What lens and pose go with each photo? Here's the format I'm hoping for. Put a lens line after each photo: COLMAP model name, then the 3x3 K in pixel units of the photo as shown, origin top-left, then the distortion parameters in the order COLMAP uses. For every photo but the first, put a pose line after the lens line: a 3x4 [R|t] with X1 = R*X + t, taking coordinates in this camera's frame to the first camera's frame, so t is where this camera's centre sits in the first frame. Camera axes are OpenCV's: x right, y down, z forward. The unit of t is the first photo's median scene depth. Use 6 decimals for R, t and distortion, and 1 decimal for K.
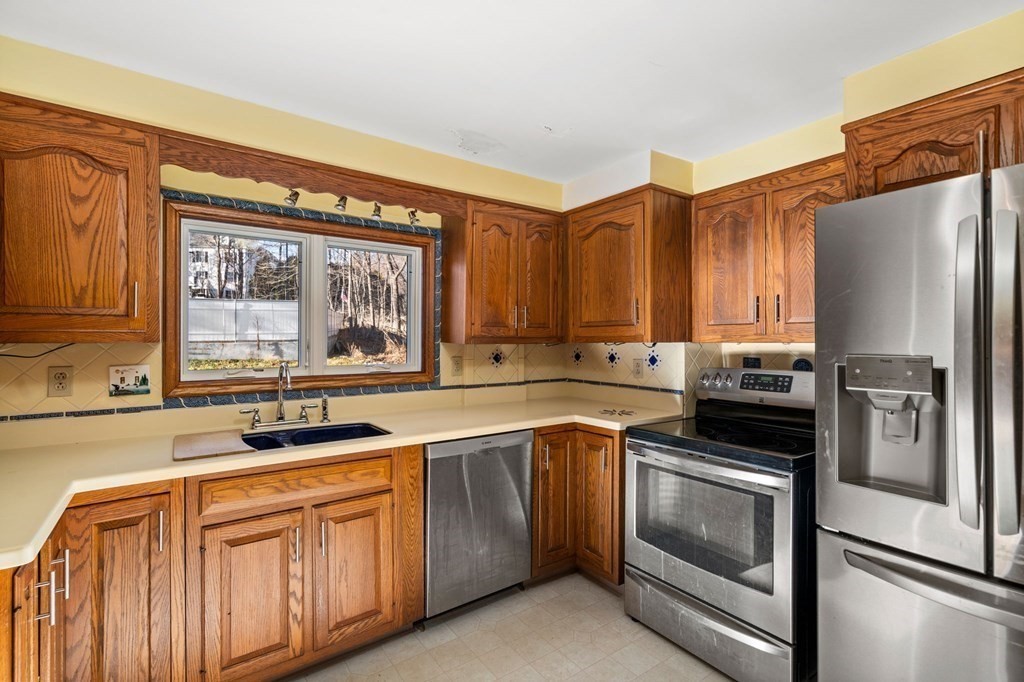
lens RADIAL K [[473.0, 0, 508.0], [0, 473.0, 336.5], [0, 0, 1]] dist [0.000008, -0.000616]
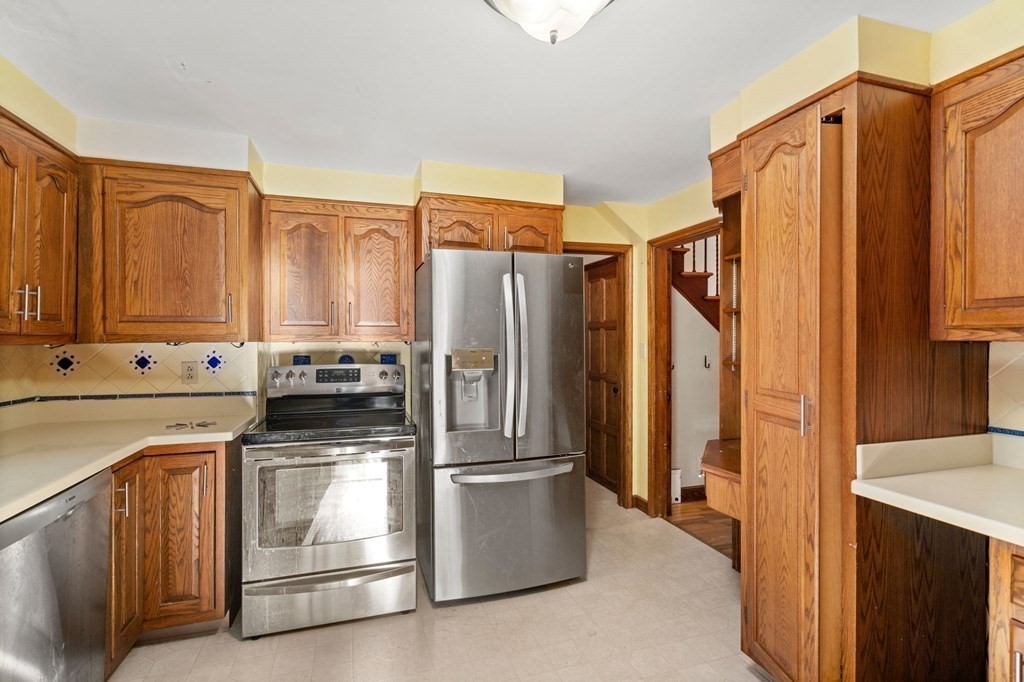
lens RADIAL K [[473.0, 0, 508.6], [0, 473.0, 339.6], [0, 0, 1]] dist [0.000008, -0.000616]
pose [[0.295812, 0.002034, 0.955244, -0.454352], [-0.006971, 0.999976, 0.000029, 0.004267], [-0.955221, -0.006668, 0.295819, 0.235809]]
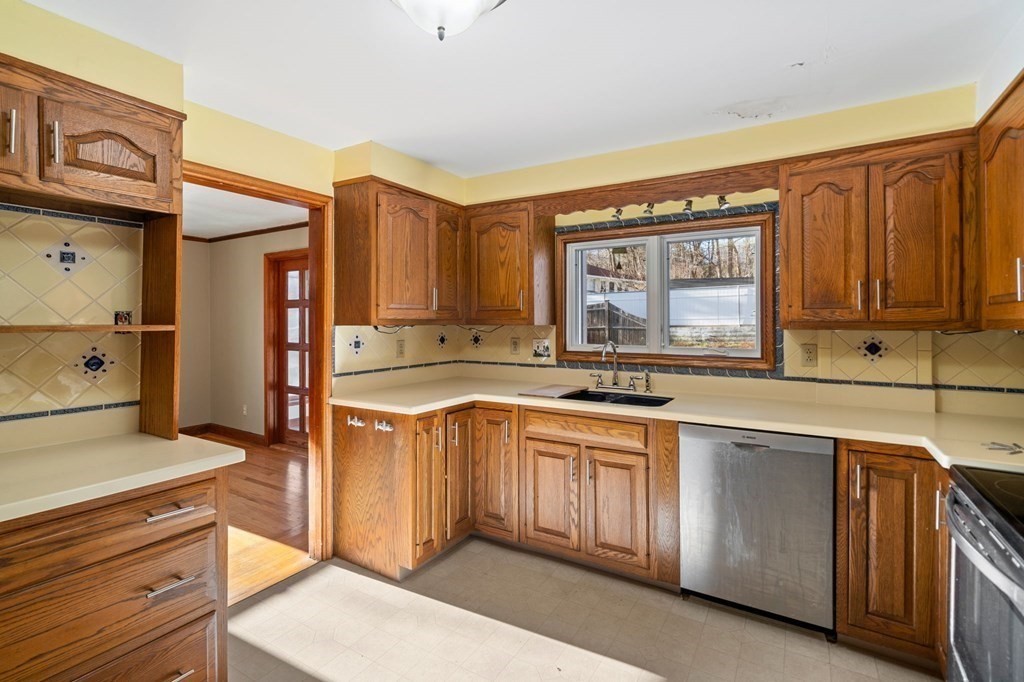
lens RADIAL K [[473.0, 0, 501.6], [0, 473.0, 320.5], [0, 0, 1]] dist [0.000008, -0.000616]
pose [[0.379911, -0.003637, -0.925016, 0.583175], [0.003735, 0.999990, -0.002398, -0.000252], [0.925015, -0.002544, 0.379921, 0.202334]]
